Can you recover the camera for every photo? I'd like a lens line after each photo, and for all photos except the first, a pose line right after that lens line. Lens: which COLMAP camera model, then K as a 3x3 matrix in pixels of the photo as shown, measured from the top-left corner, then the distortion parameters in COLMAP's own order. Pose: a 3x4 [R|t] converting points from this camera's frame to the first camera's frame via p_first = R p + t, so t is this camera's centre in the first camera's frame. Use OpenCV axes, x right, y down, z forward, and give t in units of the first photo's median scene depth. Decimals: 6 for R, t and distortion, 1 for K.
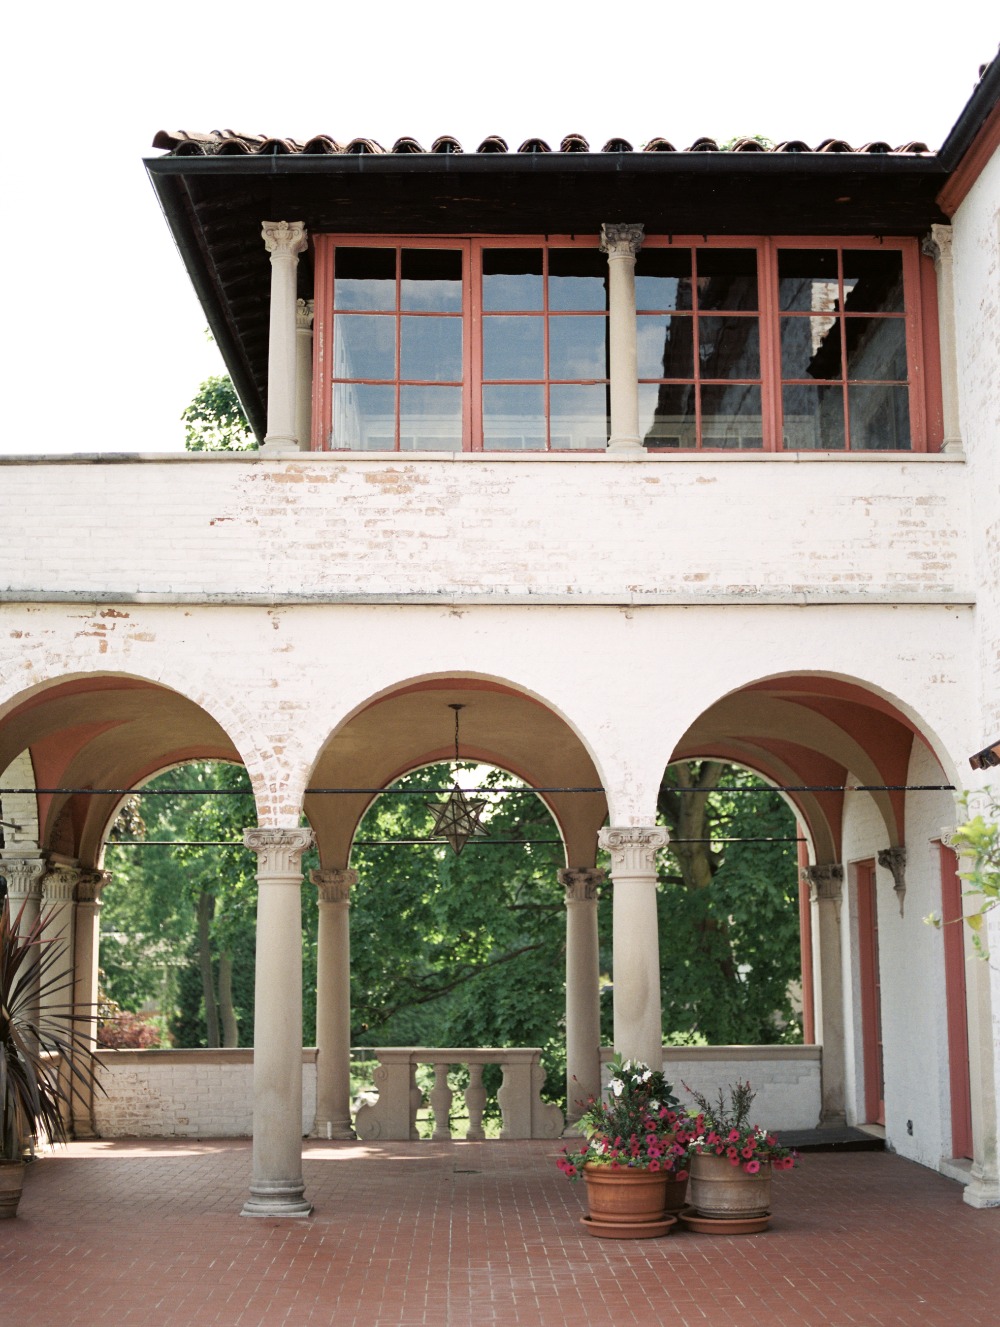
lens RADIAL K [[1817.5, 0, 503.0], [0, 1817.5, 718.0], [0, 0, 1]] dist [-0.034776, -0.013985]
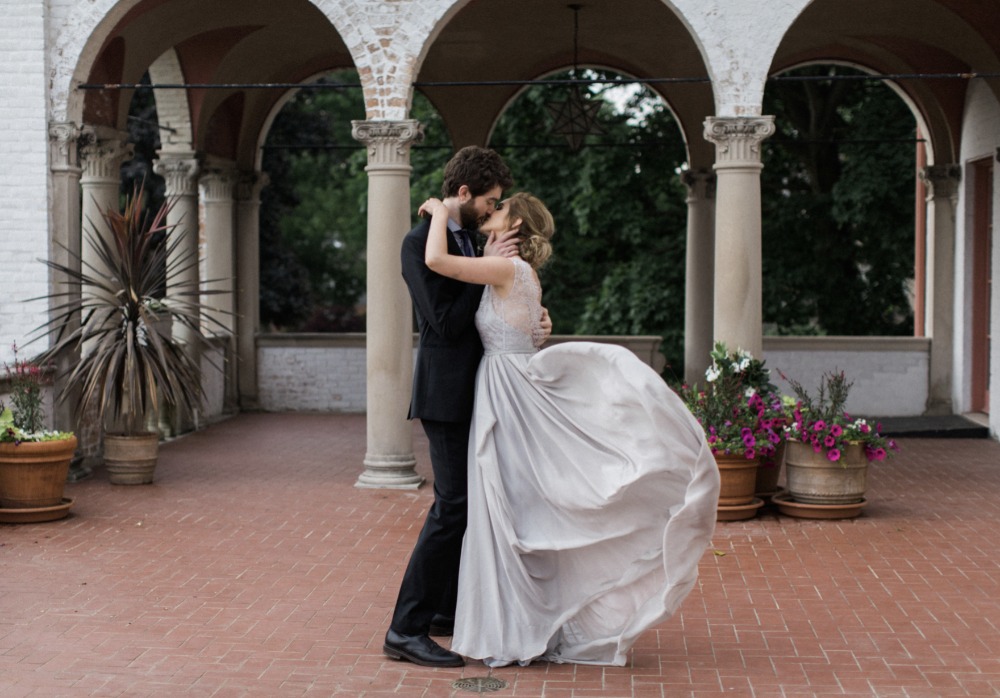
lens RADIAL K [[1558.0, 0, 437.8], [0, 1558.0, 363.4], [0, 0, 1]] dist [0.019378, -0.002332]
pose [[0.990104, 0.015277, -0.139505, 0.029419], [0.012301, 0.980784, 0.194710, 0.023708], [0.139799, -0.194499, 0.970889, 0.121100]]
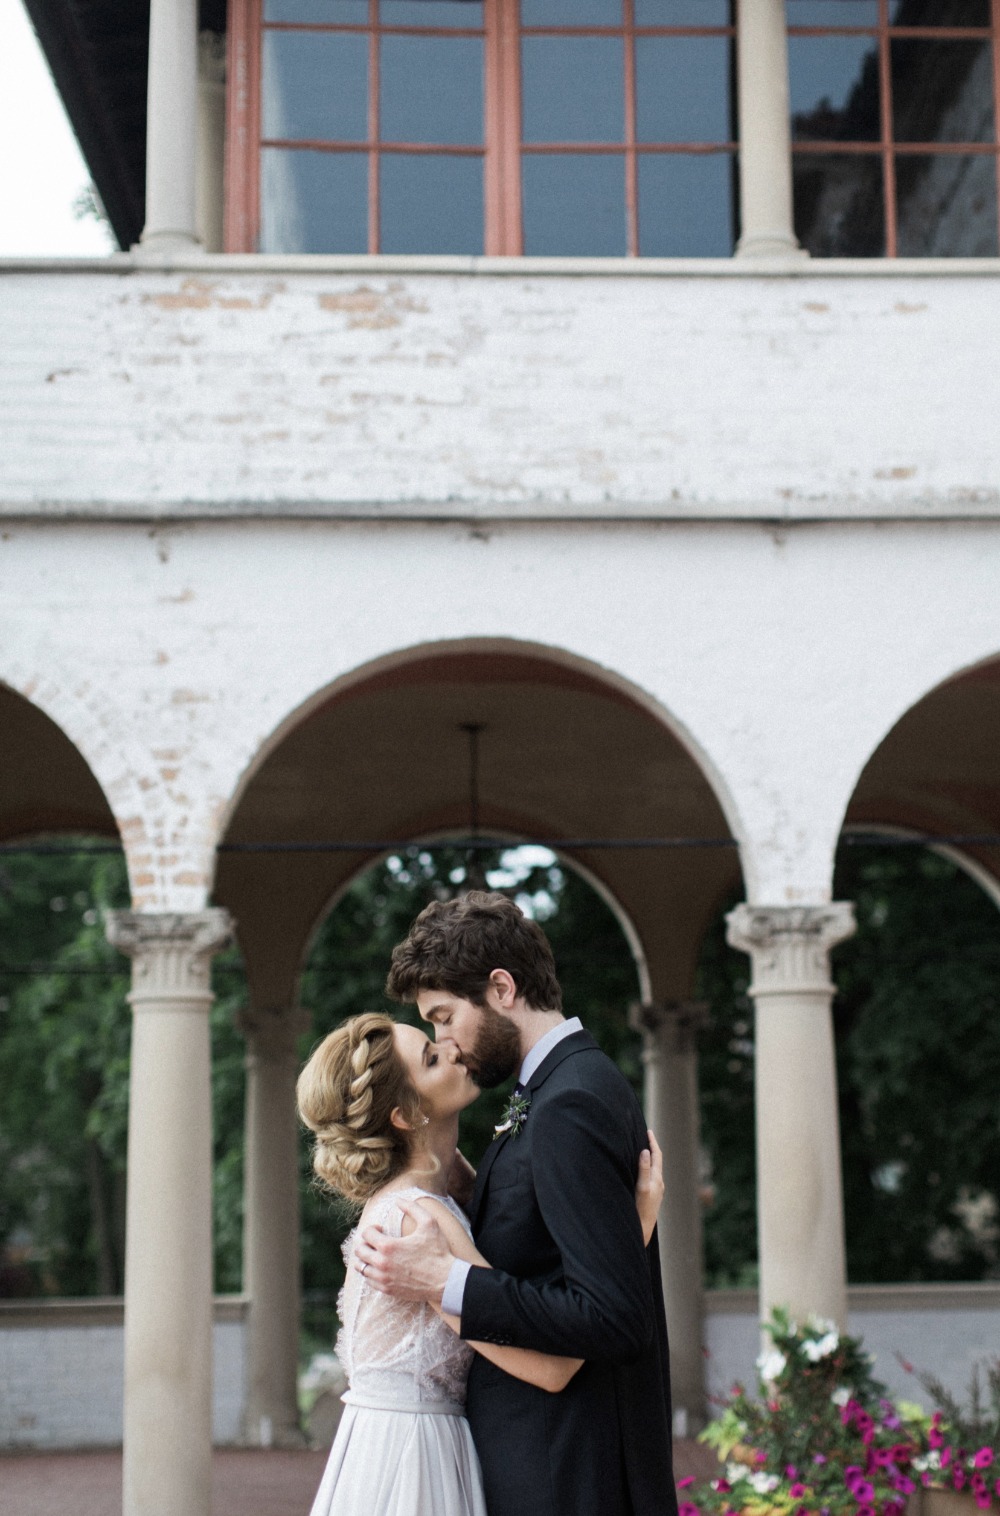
lens RADIAL K [[2528.9, 0, 584.7], [0, 2528.9, 794.2], [0, 0, 1]] dist [0.049624, -0.060464]
pose [[0.999618, -0.005278, 0.027117, -0.014656], [0.005661, 0.999885, -0.014048, 0.035188], [-0.027040, 0.014196, 0.999534, 0.199993]]
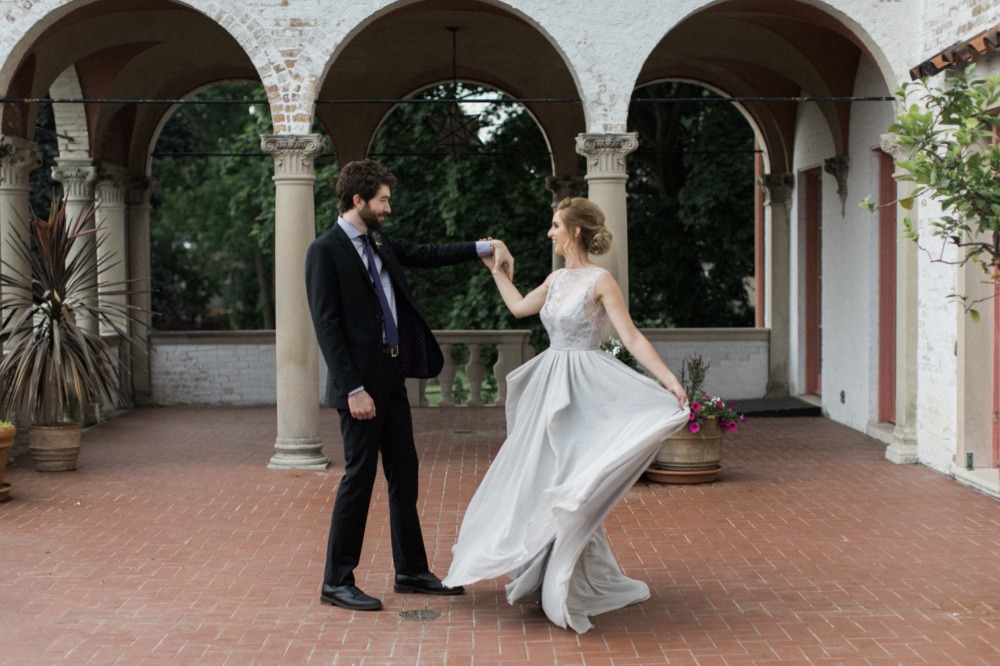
lens RADIAL K [[1525.1, 0, 504.3], [0, 1525.1, 364.3], [0, 0, 1]] dist [0.022928, -0.025660]
pose [[0.999993, 0.001063, -0.003590, 0.011579], [-0.000334, 0.980332, 0.197353, 0.013196], [0.003729, -0.197350, 0.980326, 0.042831]]
